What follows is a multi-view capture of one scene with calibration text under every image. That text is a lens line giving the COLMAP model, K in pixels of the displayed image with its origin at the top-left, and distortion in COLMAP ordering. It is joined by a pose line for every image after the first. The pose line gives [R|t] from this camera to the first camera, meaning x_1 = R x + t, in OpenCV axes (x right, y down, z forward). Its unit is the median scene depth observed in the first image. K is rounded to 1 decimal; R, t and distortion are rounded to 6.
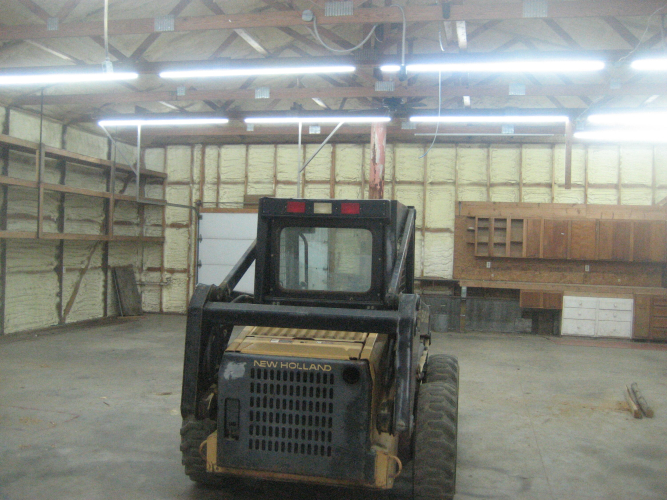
lens RADIAL K [[705.3, 0, 338.5], [0, 705.3, 248.8], [0, 0, 1]] dist [-0.145034, 0.216861]
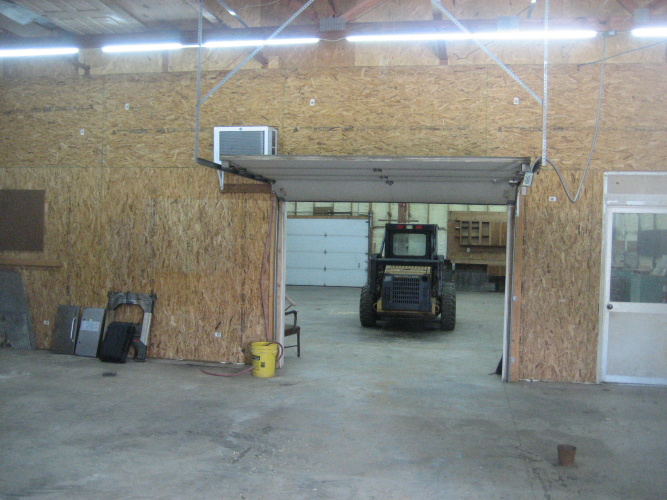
lens RADIAL K [[705.3, 0, 338.5], [0, 705.3, 248.8], [0, 0, 1]] dist [-0.145034, 0.216861]
pose [[0.999715, -0.007240, 0.022736, -0.129558], [0.006984, 0.999912, 0.011296, -0.000757], [-0.022816, -0.011134, 0.999678, -0.647036]]
